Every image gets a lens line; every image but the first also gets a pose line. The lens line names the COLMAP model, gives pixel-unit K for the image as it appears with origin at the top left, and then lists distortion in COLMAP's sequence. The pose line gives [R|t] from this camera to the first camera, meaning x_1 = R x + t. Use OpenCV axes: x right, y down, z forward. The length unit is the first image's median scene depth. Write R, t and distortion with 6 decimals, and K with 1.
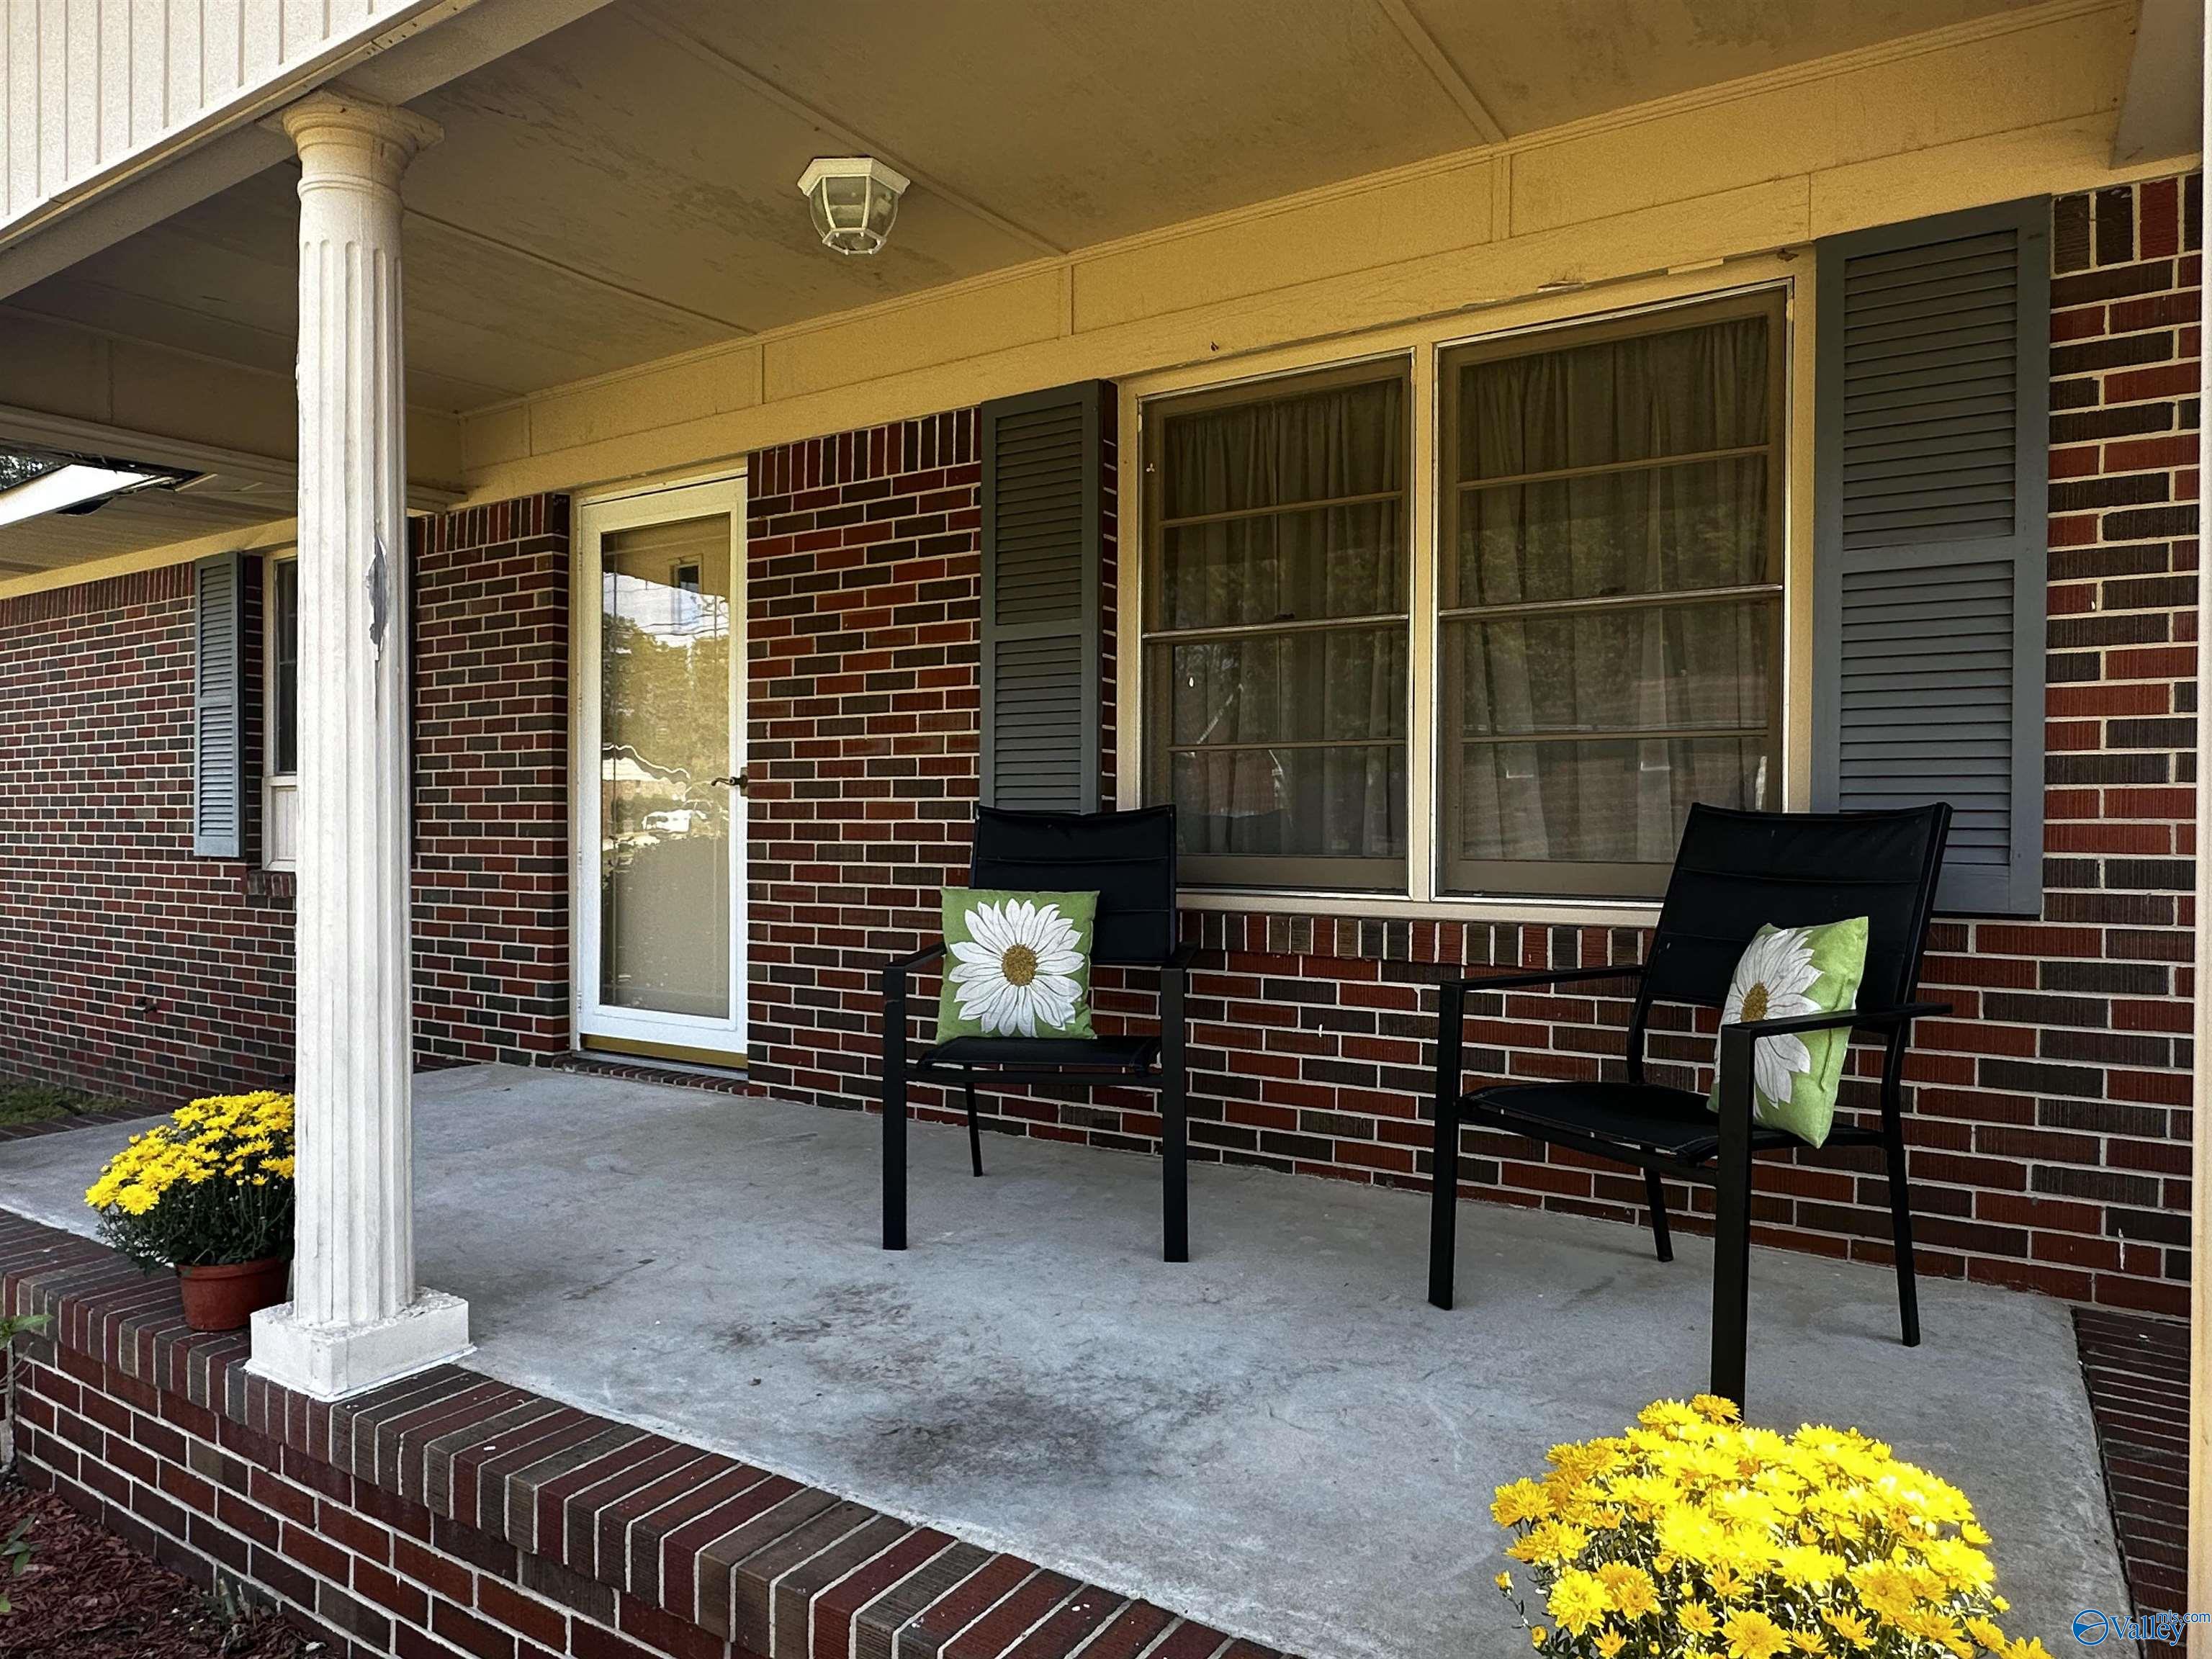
lens RADIAL K [[1388.2, 0, 1106.7], [0, 1388.2, 835.3], [0, 0, 1]] dist [-0.005536, 0.000663]
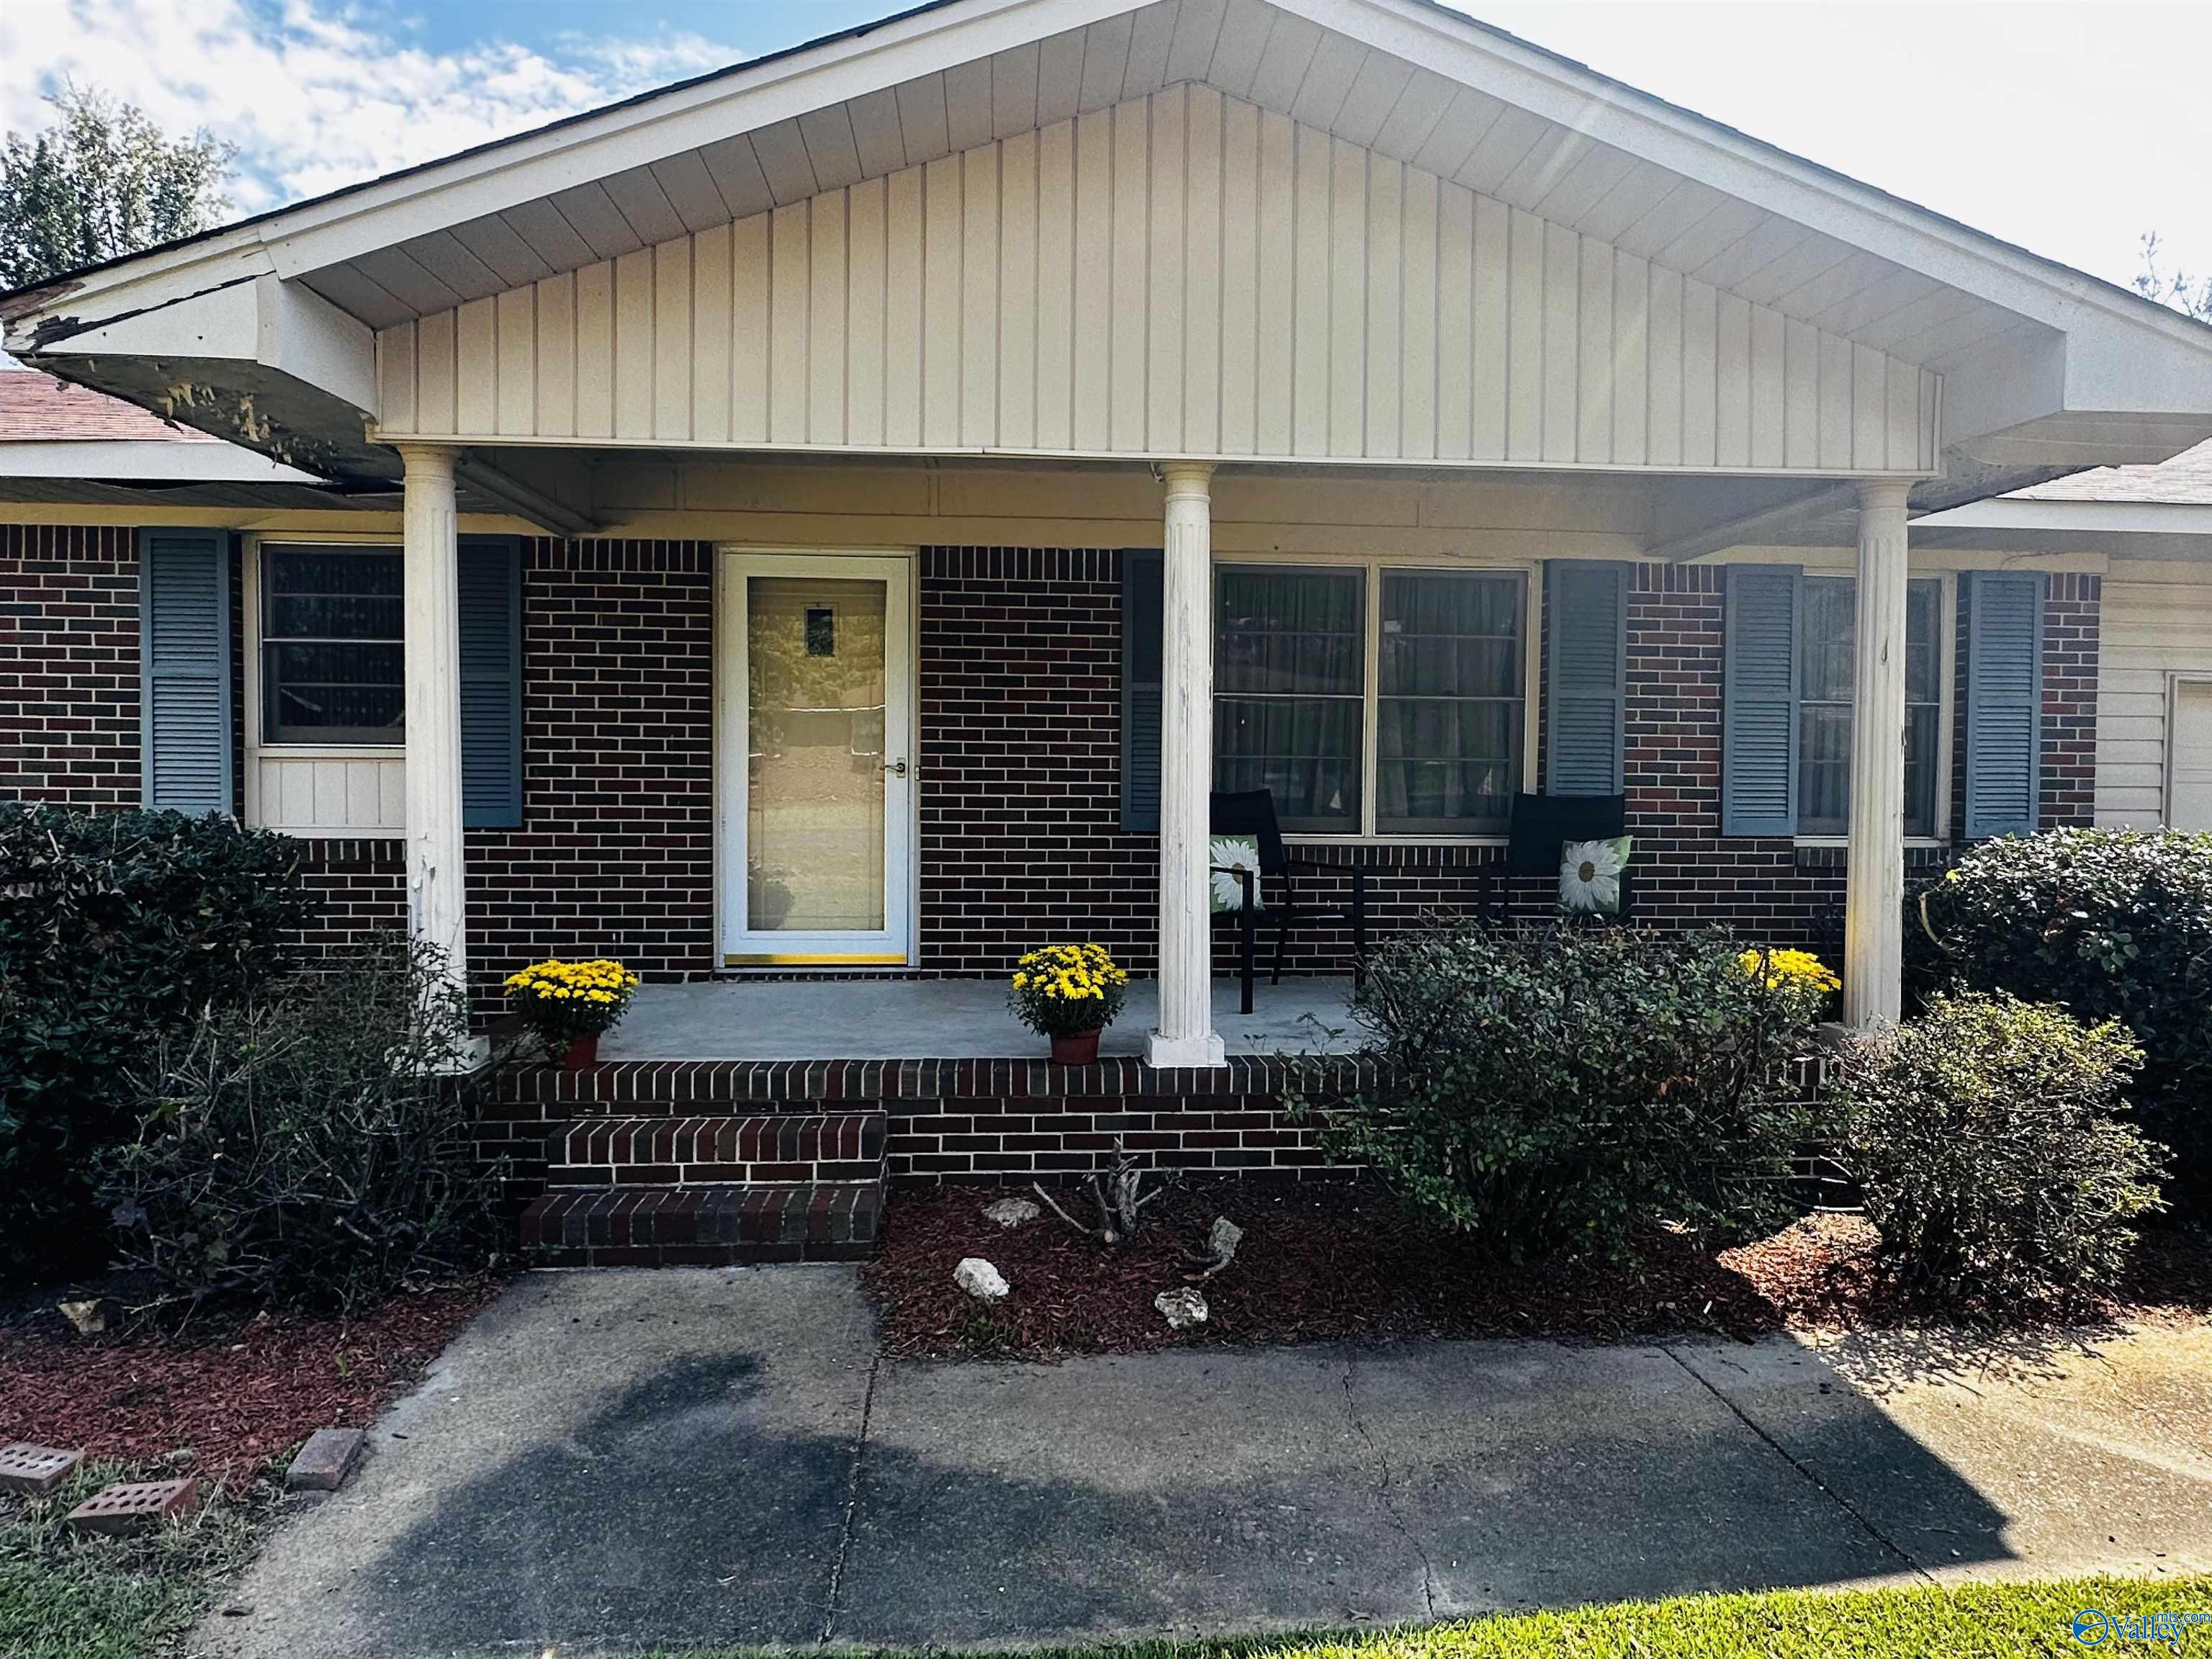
lens RADIAL K [[1388.2, 0, 1106.7], [0, 1388.2, 835.3], [0, 0, 1]] dist [-0.005536, 0.000663]
pose [[0.801569, -0.014634, 0.597723, -1.018700], [-0.001118, 0.999662, 0.025975, -0.006185], [-0.597901, -0.021489, 0.801282, -0.318144]]
